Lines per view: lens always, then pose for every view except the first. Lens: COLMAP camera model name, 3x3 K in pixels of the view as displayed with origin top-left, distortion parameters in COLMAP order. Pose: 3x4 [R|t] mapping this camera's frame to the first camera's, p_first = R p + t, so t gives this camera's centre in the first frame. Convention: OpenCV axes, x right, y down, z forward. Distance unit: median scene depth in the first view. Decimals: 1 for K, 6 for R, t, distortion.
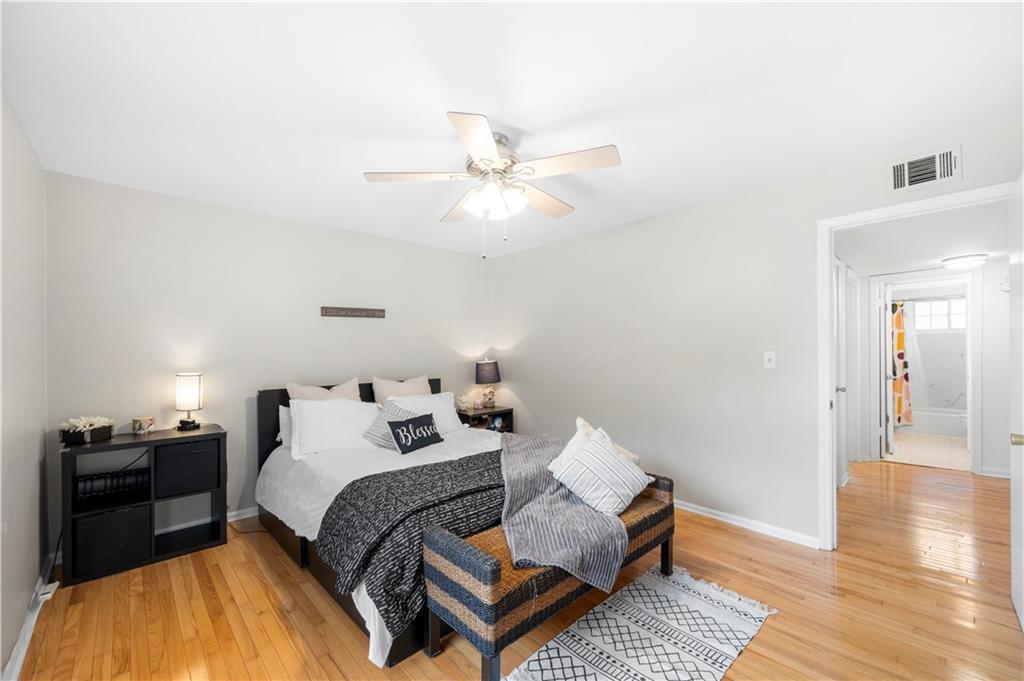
lens RADIAL K [[407.6, 0, 516.5], [0, 407.6, 348.6], [0, 0, 1]] dist [-0.000551, 0.000662]
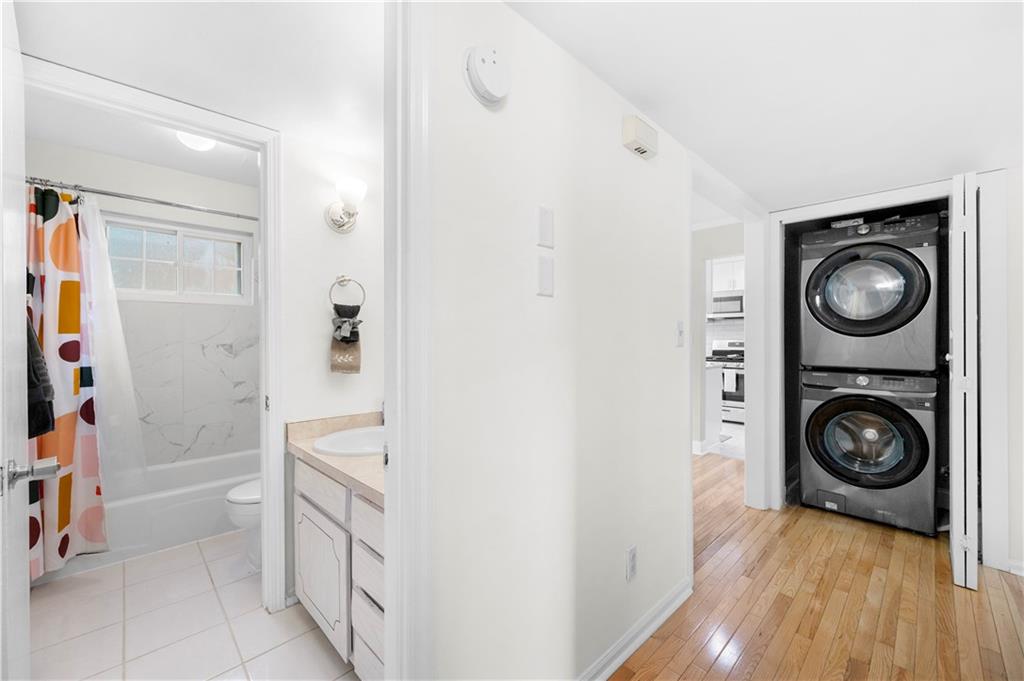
lens RADIAL K [[407.6, 0, 518.4], [0, 407.6, 341.0], [0, 0, 1]] dist [-0.000551, 0.000662]
pose [[-0.018279, 0.005119, 0.999820, 0.735948], [0.000639, 0.999987, -0.005108, 0.014770], [-0.999833, 0.000546, -0.018282, 0.781352]]
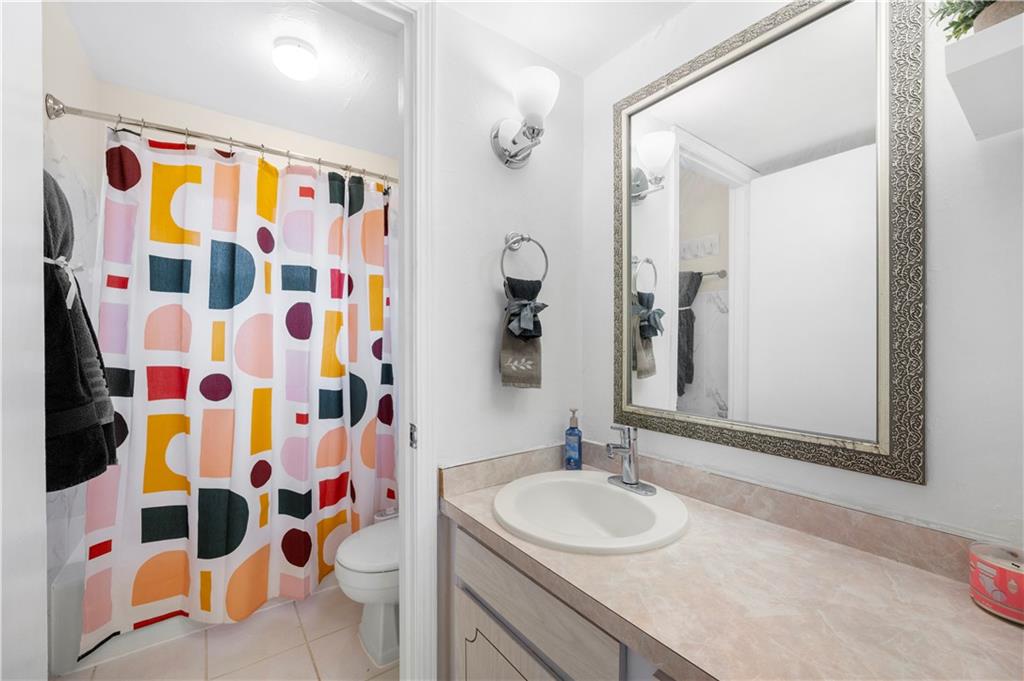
lens RADIAL K [[407.6, 0, 509.4], [0, 407.6, 339.7], [0, 0, 1]] dist [-0.000551, 0.000662]
pose [[0.113981, 0.001744, 0.993481, 0.904479], [-0.008156, 0.999966, -0.000820, 0.014786], [-0.993449, -0.008009, 0.113992, 0.937587]]
